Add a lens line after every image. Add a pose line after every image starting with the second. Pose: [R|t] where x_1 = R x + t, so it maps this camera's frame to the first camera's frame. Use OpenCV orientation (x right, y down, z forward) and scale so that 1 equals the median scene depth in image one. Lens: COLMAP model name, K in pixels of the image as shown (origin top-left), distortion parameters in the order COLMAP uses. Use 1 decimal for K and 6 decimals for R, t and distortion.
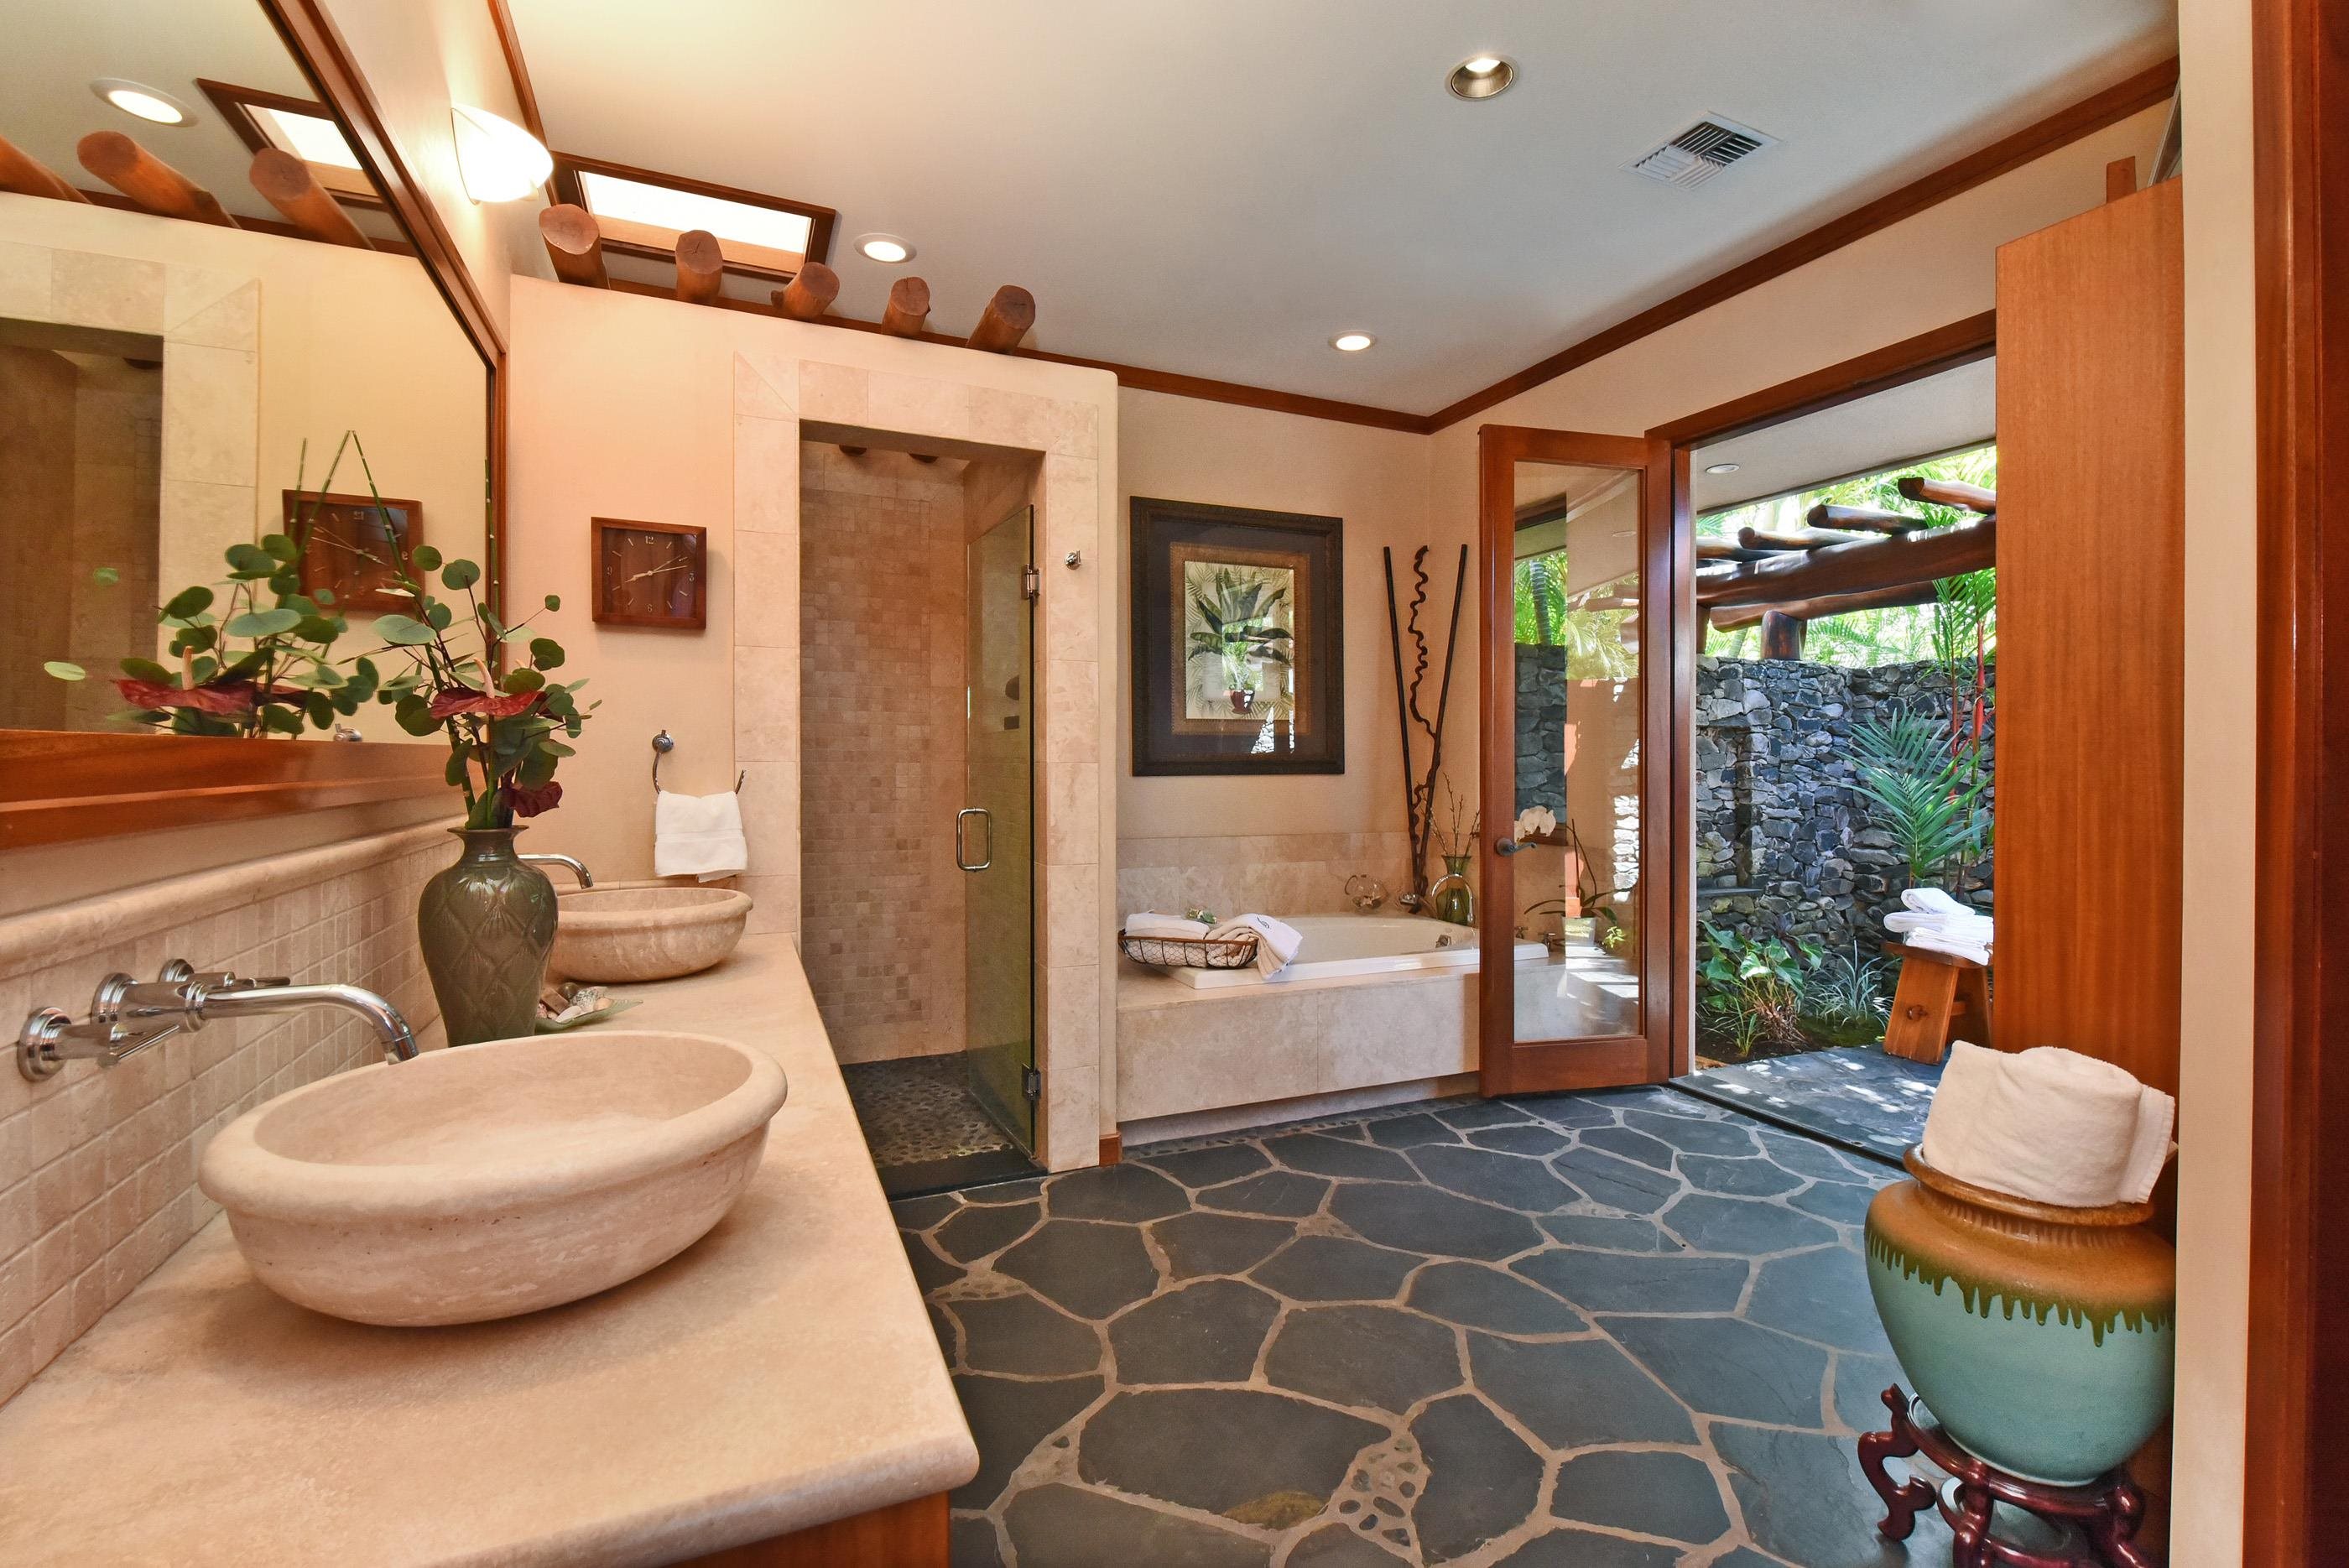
lens RADIAL K [[1068.7, 0, 1212.6], [0, 1068.7, 761.3], [0, 0, 1]] dist [-0.000820, -0.000085]
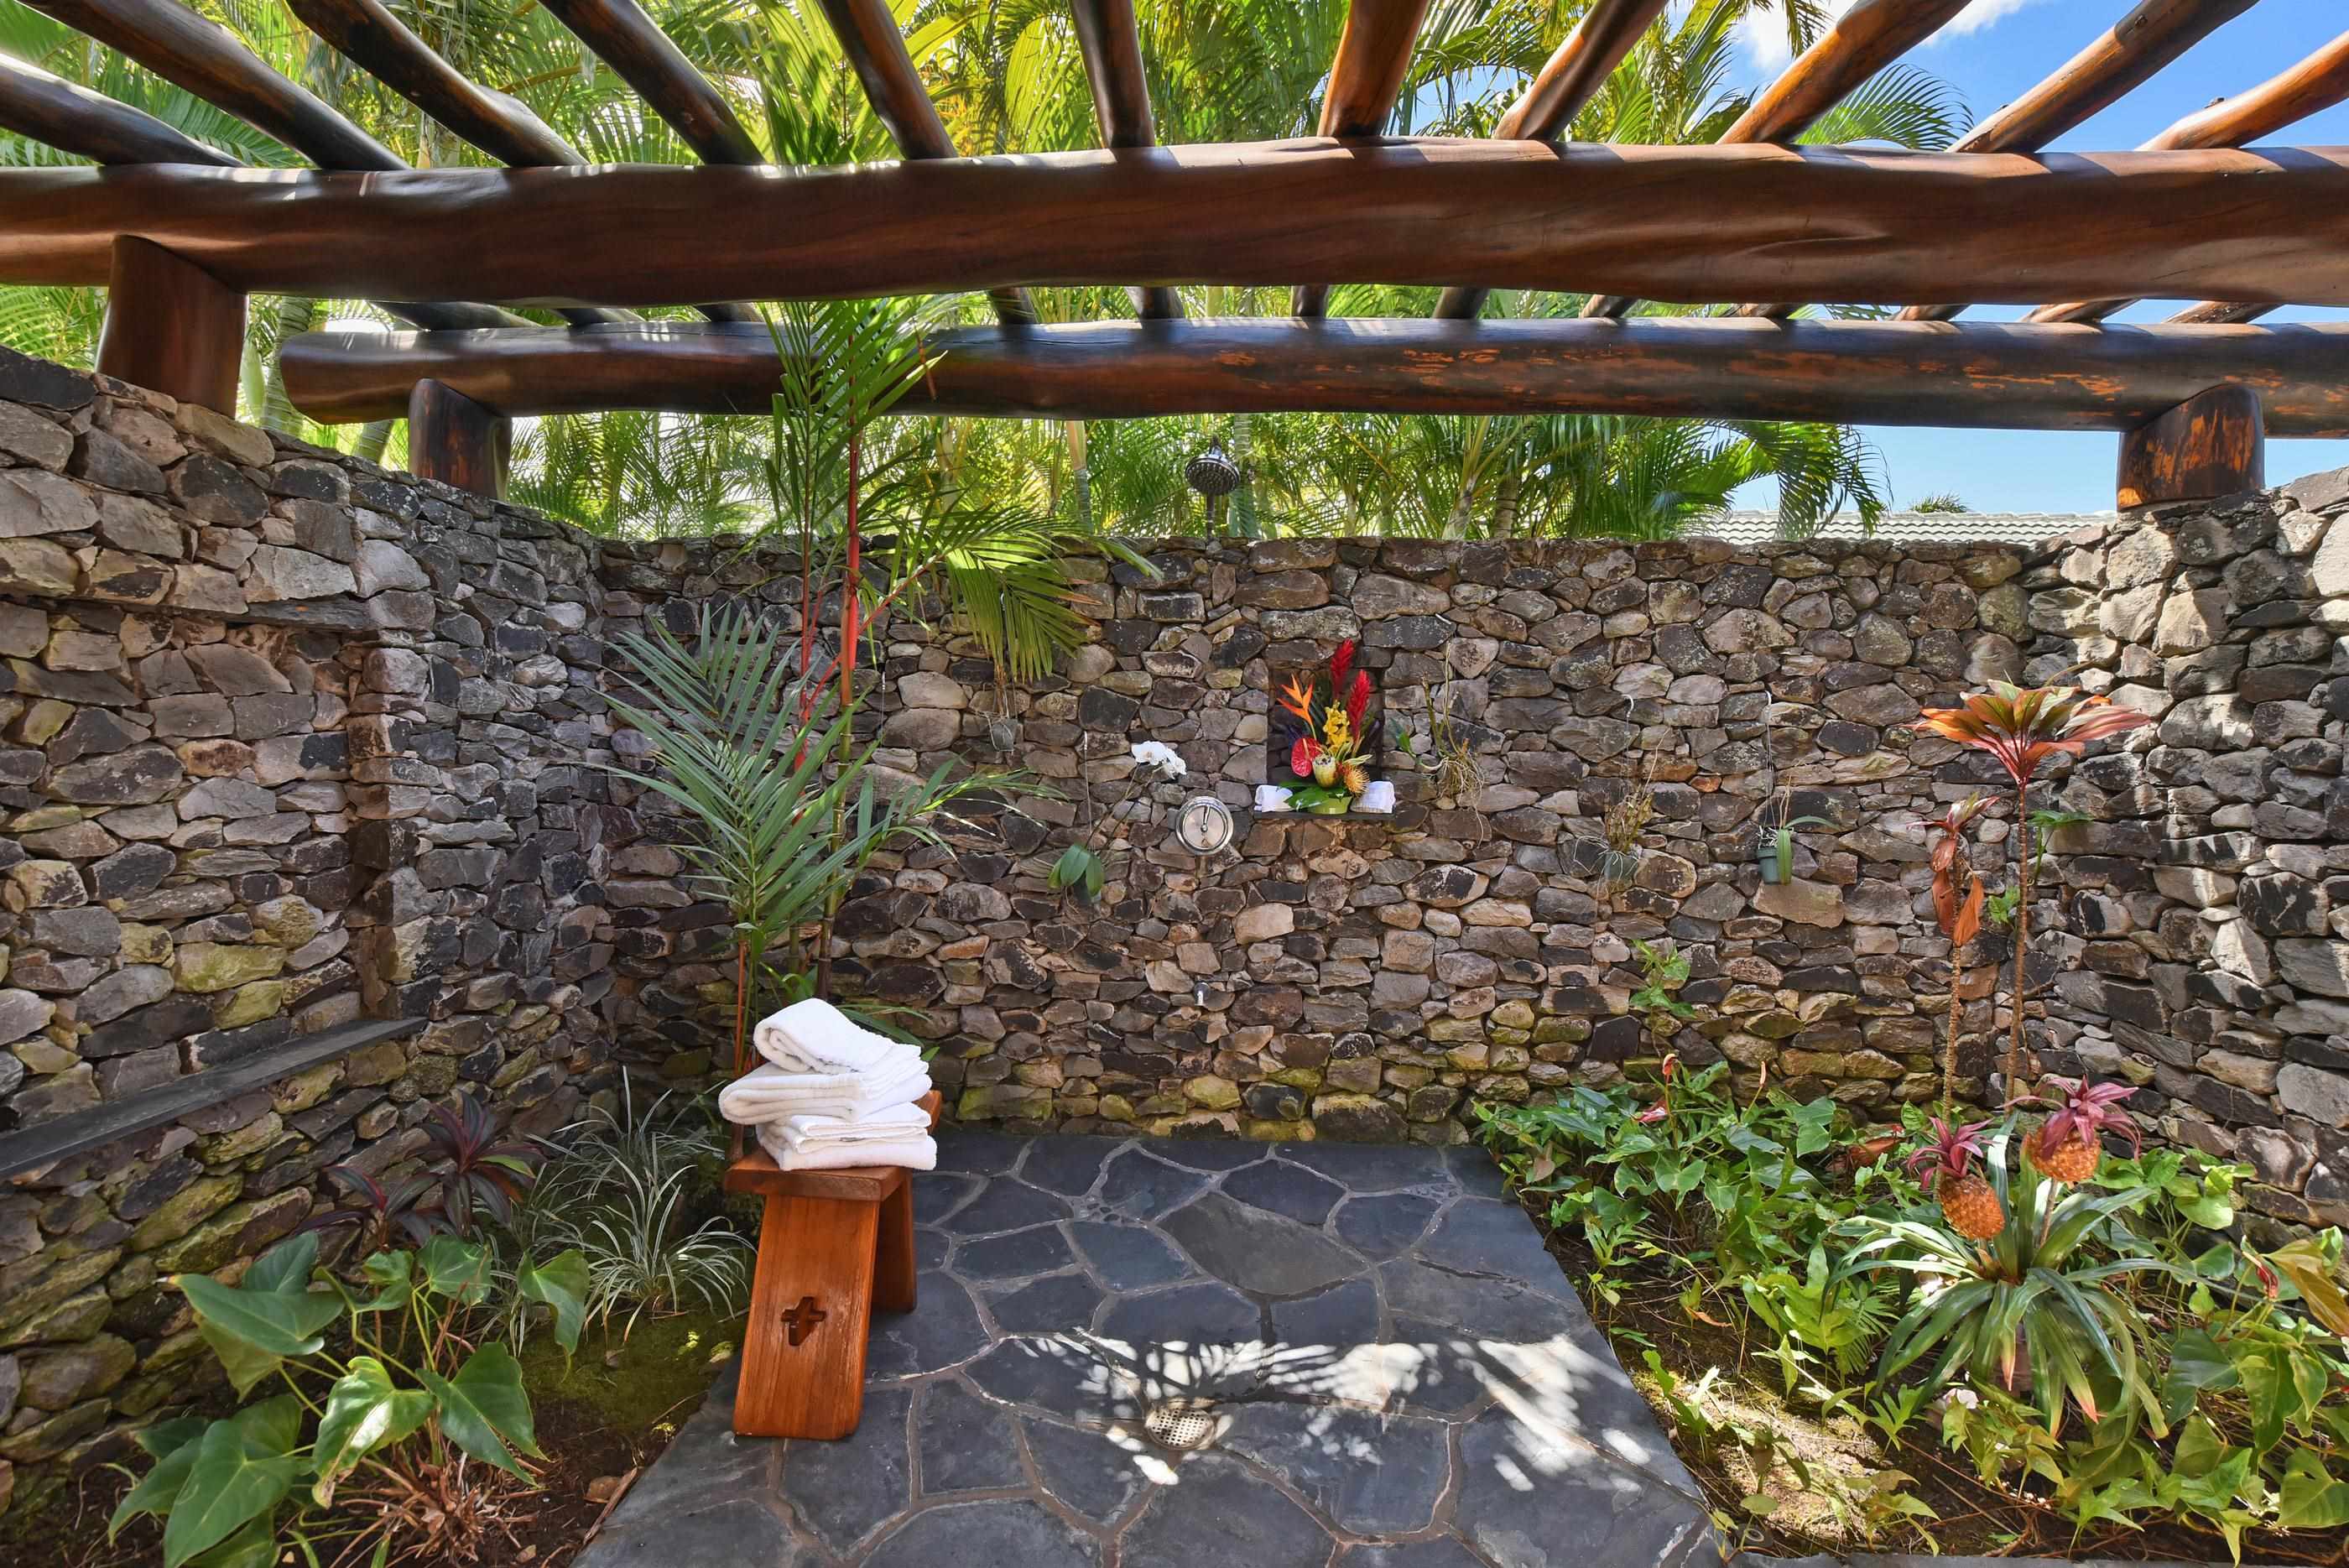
lens RADIAL K [[1010.6, 0, 1092.5], [0, 1010.6, 795.8], [0, 0, 1]] dist [-0.011441, -0.000303]
pose [[0.518920, -0.056142, 0.852977, 0.312276], [-0.007291, 0.997514, 0.070091, 0.001915], [-0.854792, -0.042590, 0.517220, 0.562029]]
